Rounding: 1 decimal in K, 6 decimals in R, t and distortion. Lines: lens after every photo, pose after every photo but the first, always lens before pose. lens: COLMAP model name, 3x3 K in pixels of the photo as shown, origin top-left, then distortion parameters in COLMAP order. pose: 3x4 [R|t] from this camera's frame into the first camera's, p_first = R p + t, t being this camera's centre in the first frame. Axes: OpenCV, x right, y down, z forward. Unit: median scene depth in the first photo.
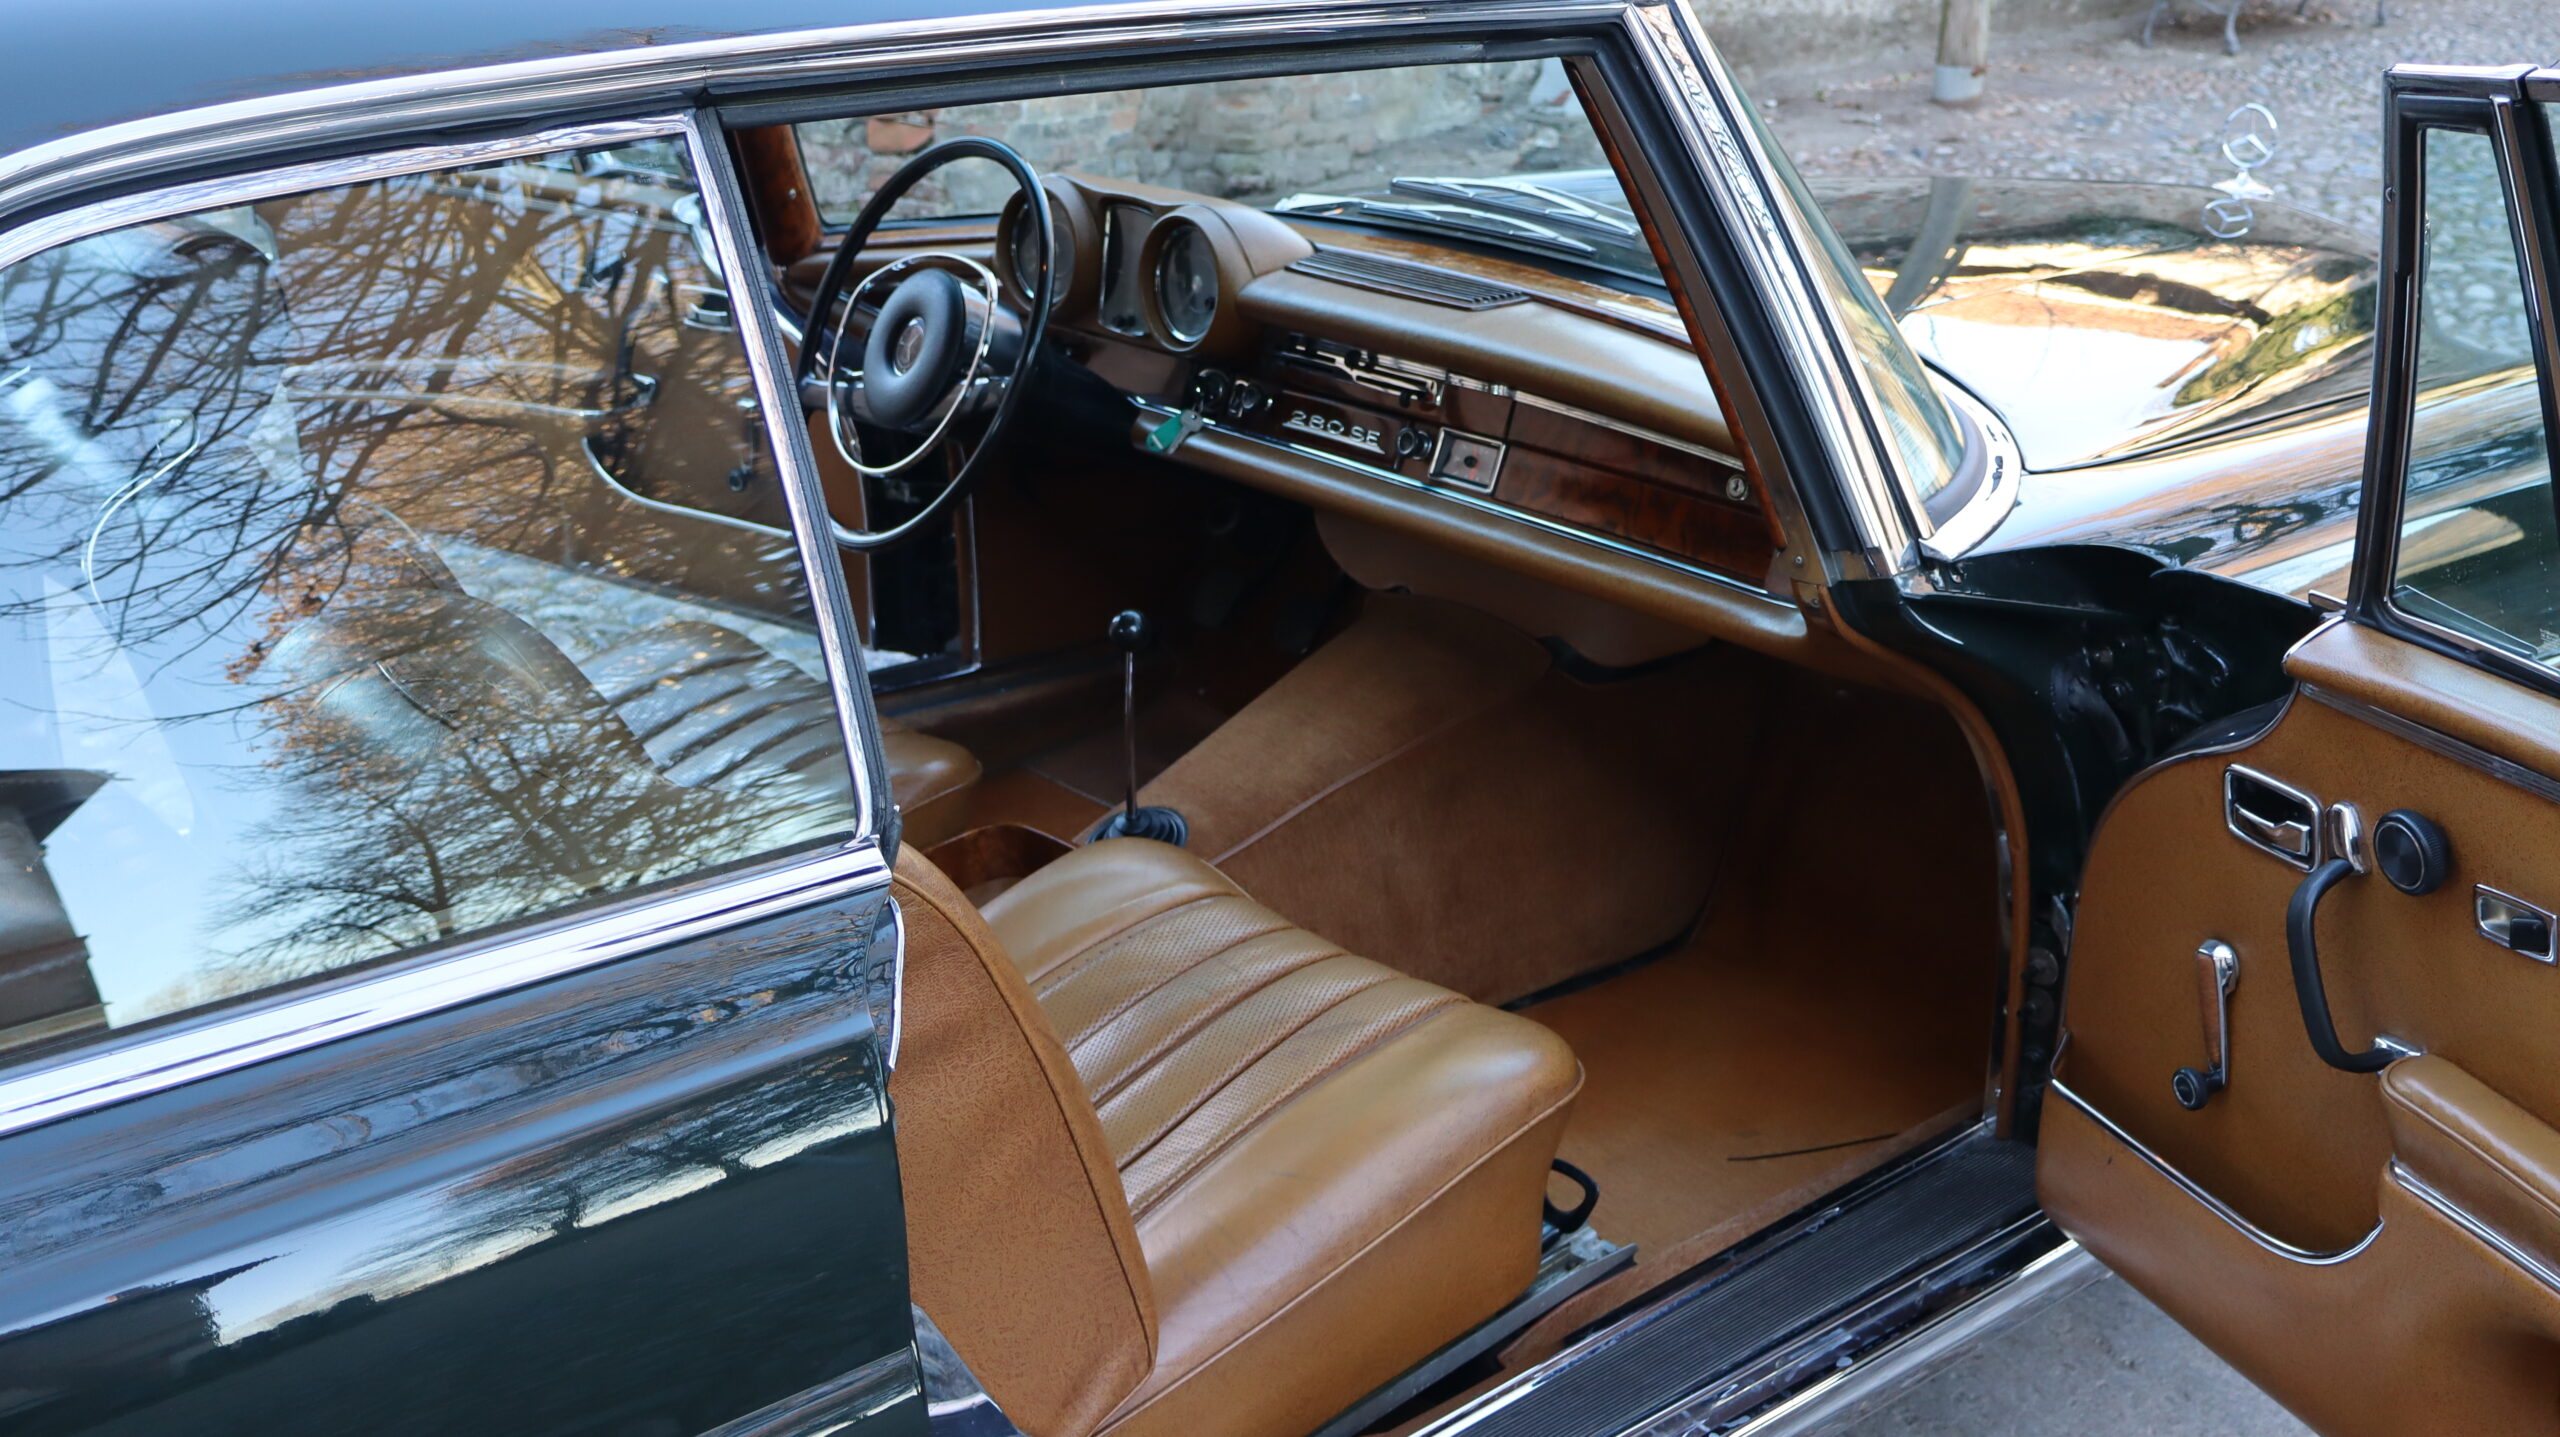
lens RADIAL K [[2619.3, 0, 1180.6], [0, 2619.3, 680.2], [0, 0, 1]] dist [0.003196, -0.129588]
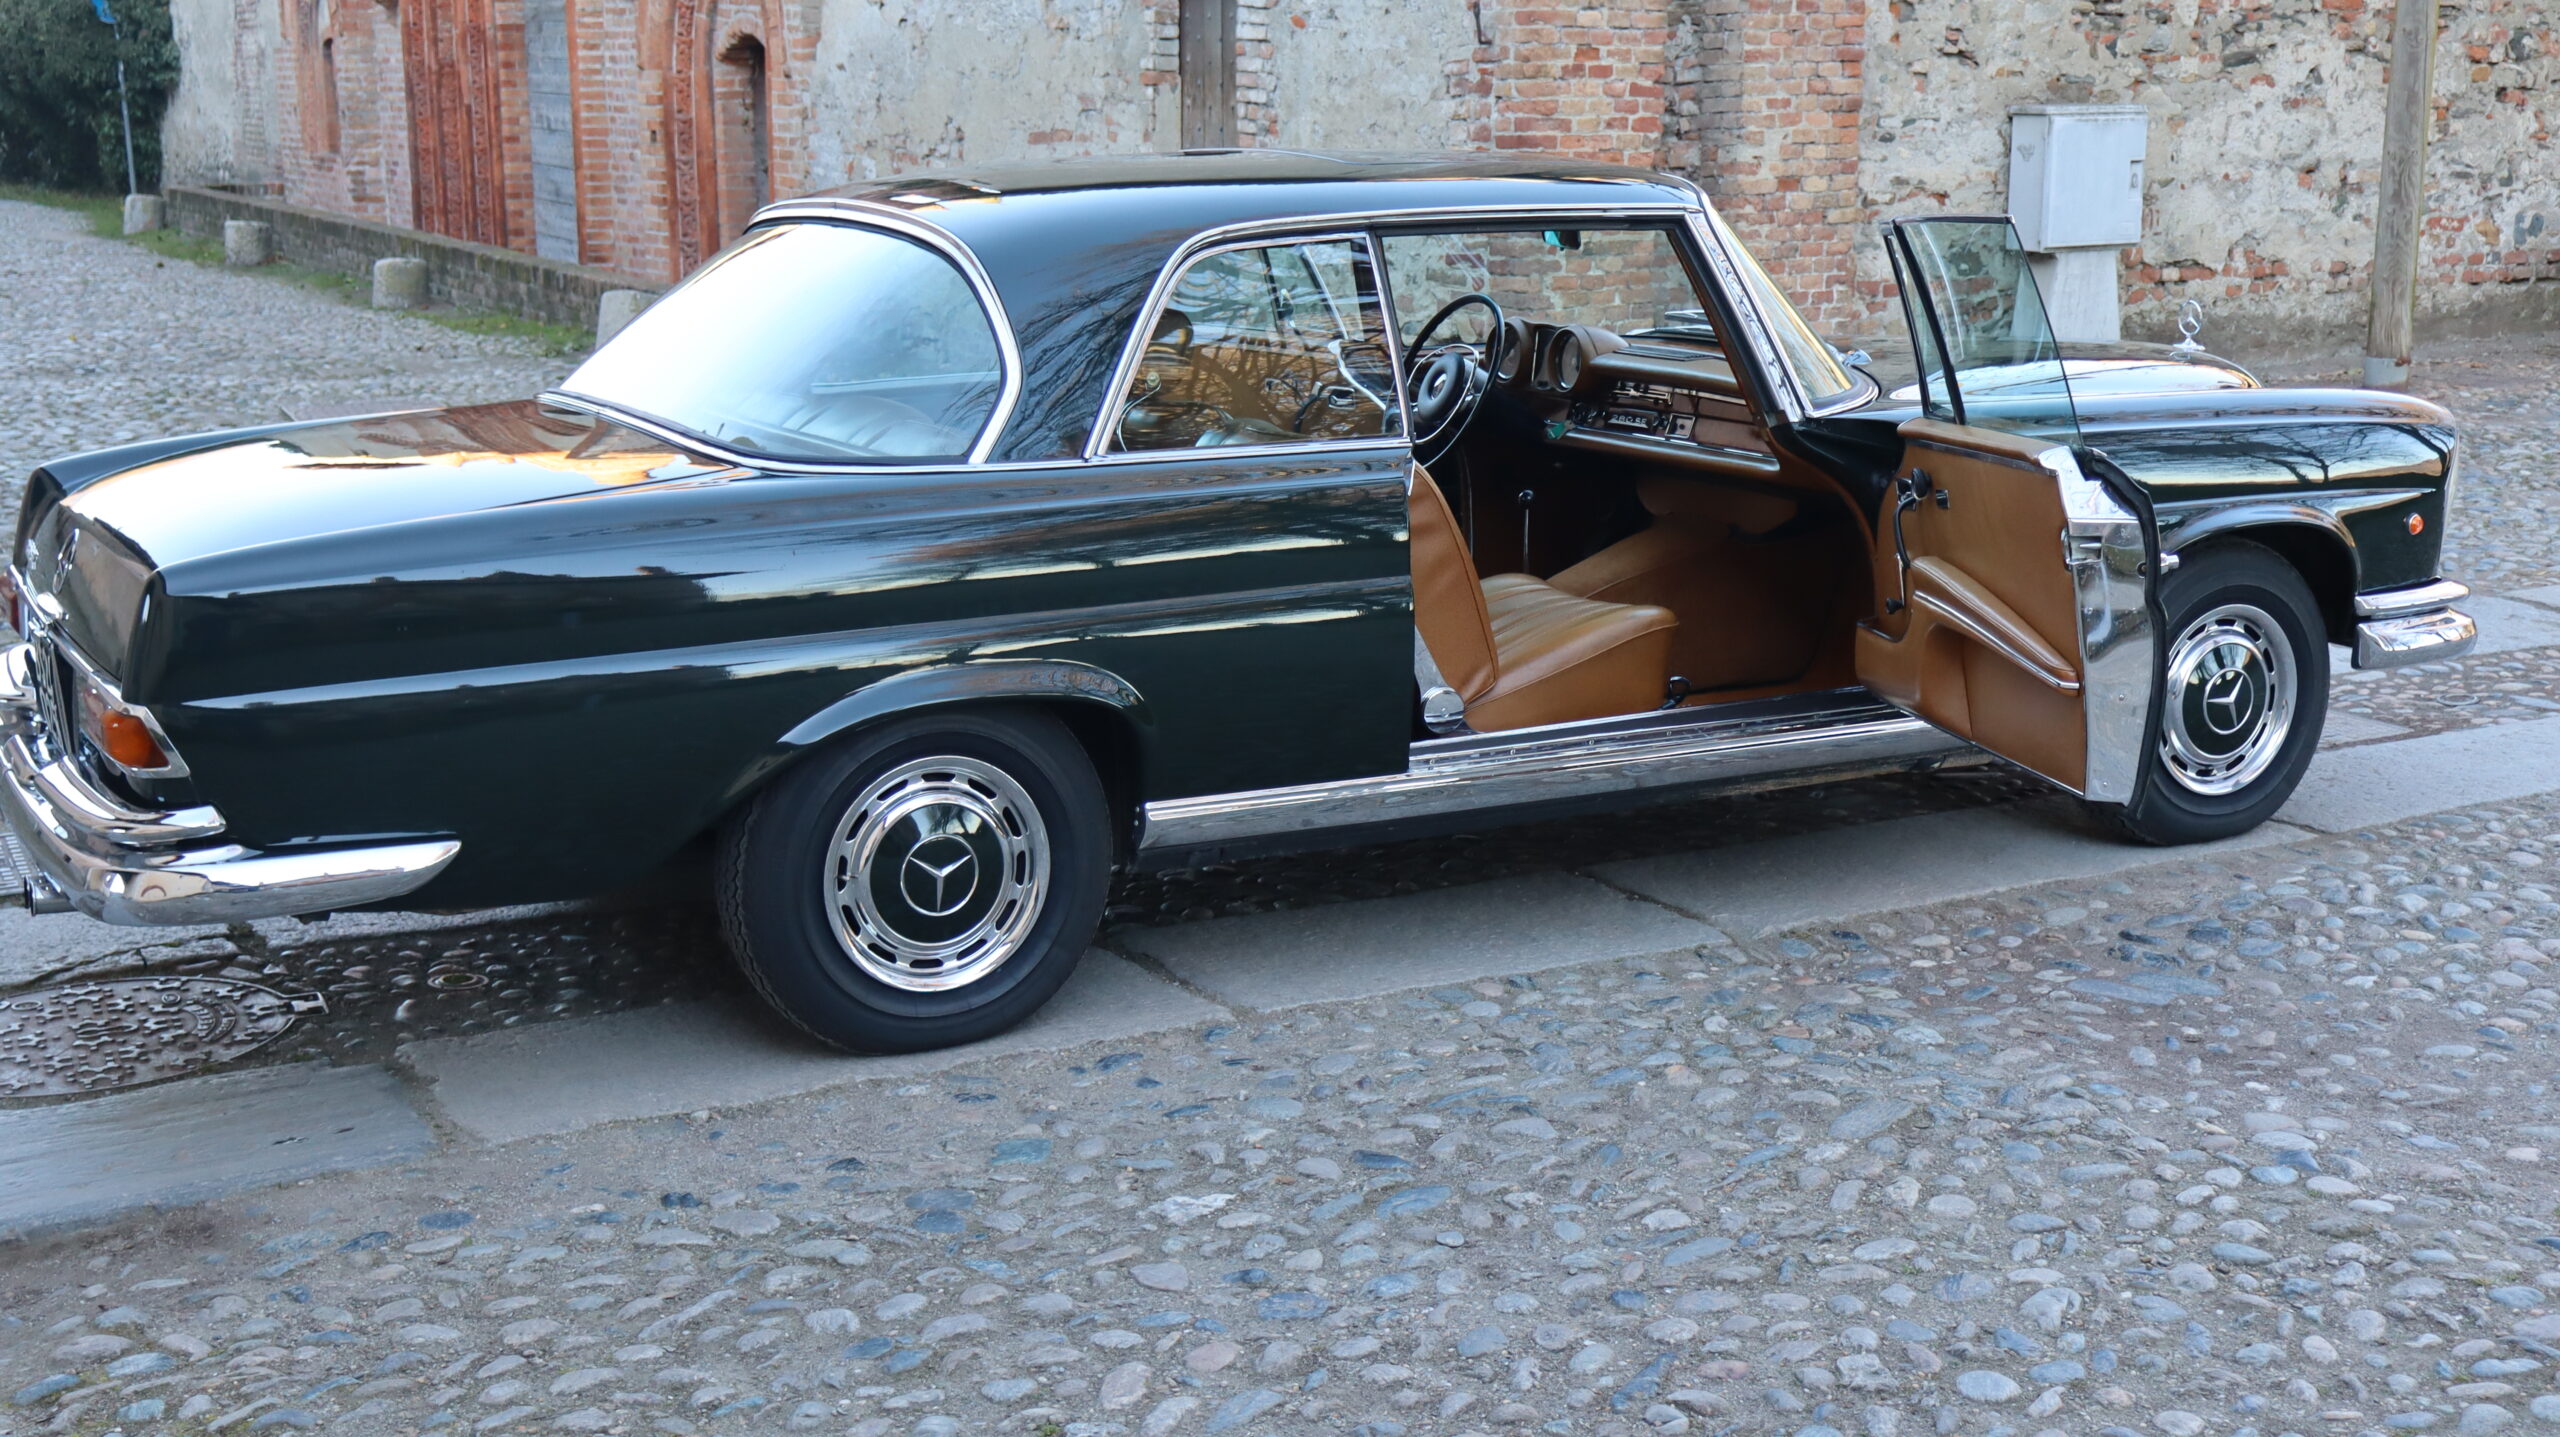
lens RADIAL K [[3178.3, 0, 1280.0], [0, 3178.3, 815.5], [0, 0, 1]] dist [-0.013928, 0.009908]
pose [[0.984058, 0.038774, -0.173569, 0.243684], [-0.057953, 0.992587, -0.106829, 0.528182], [0.168140, 0.115185, 0.979010, -1.592641]]
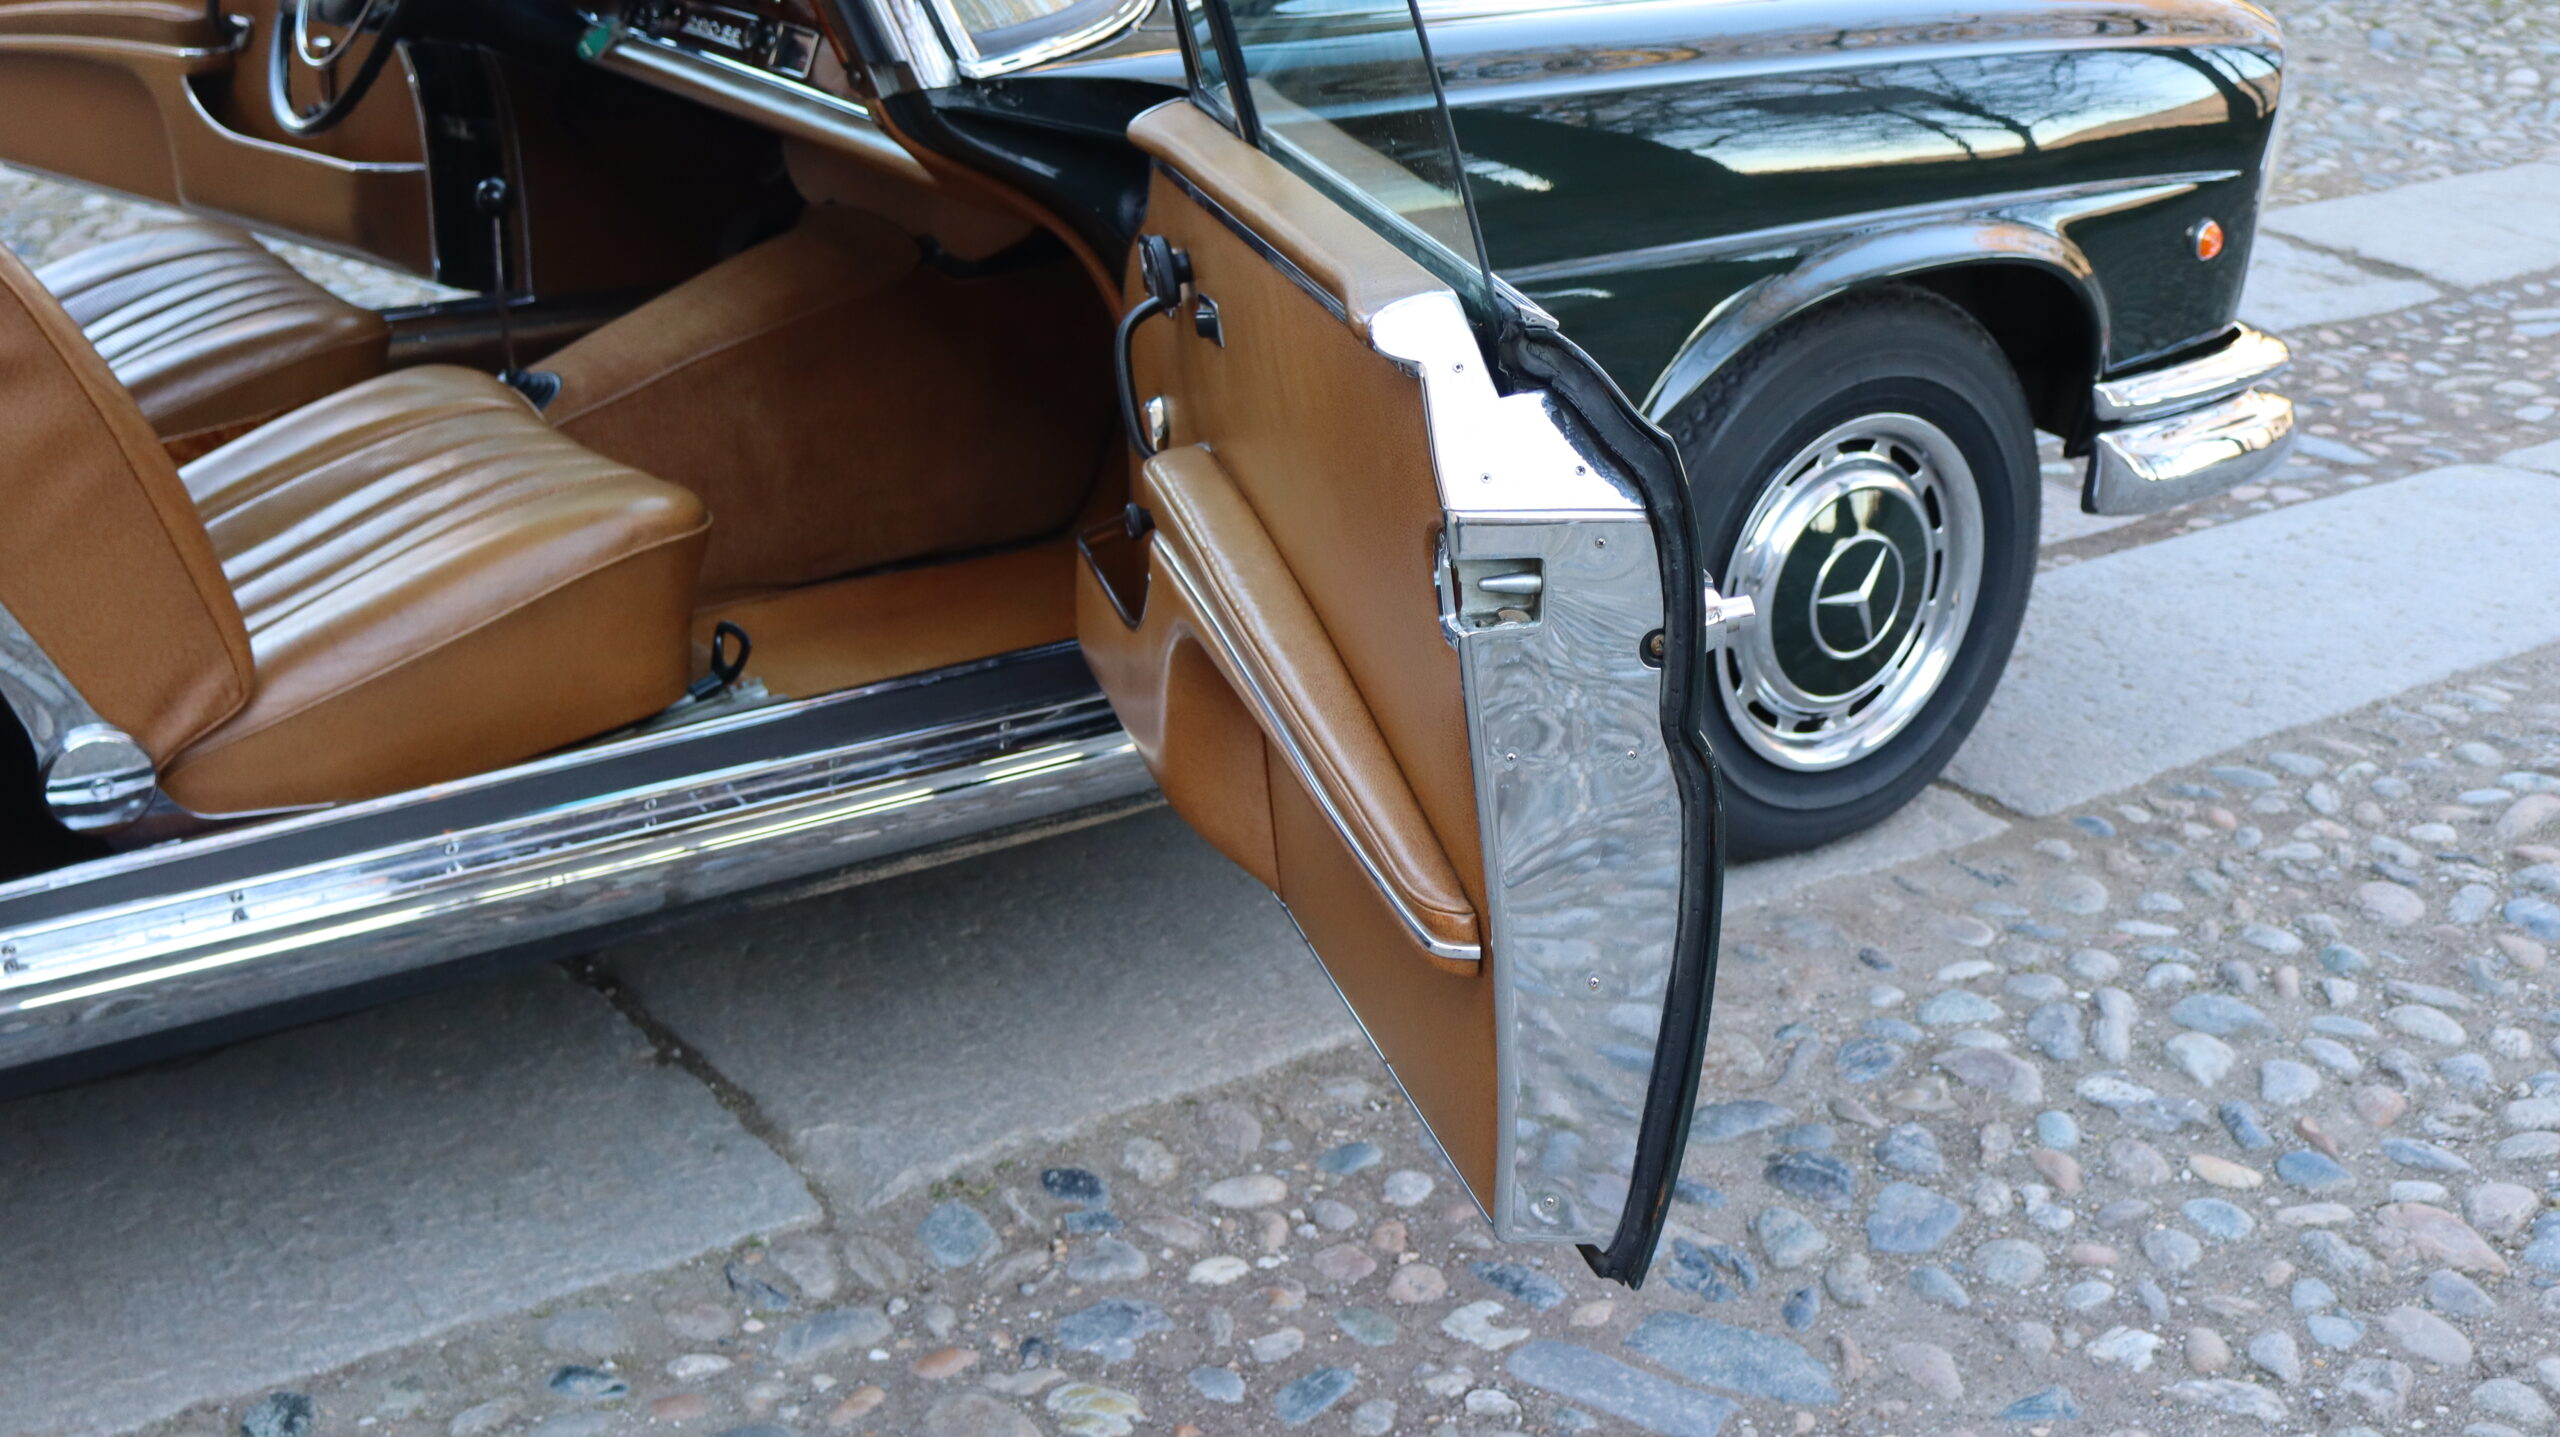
lens RADIAL K [[3178.3, 0, 1280.0], [0, 3178.3, 815.5], [0, 0, 1]] dist [-0.013928, 0.009908]
pose [[0.997968, 0.043451, -0.046601, 0.371236], [-0.040683, 0.997441, 0.058785, 0.143895], [0.049036, -0.056770, 0.997182, -0.328244]]
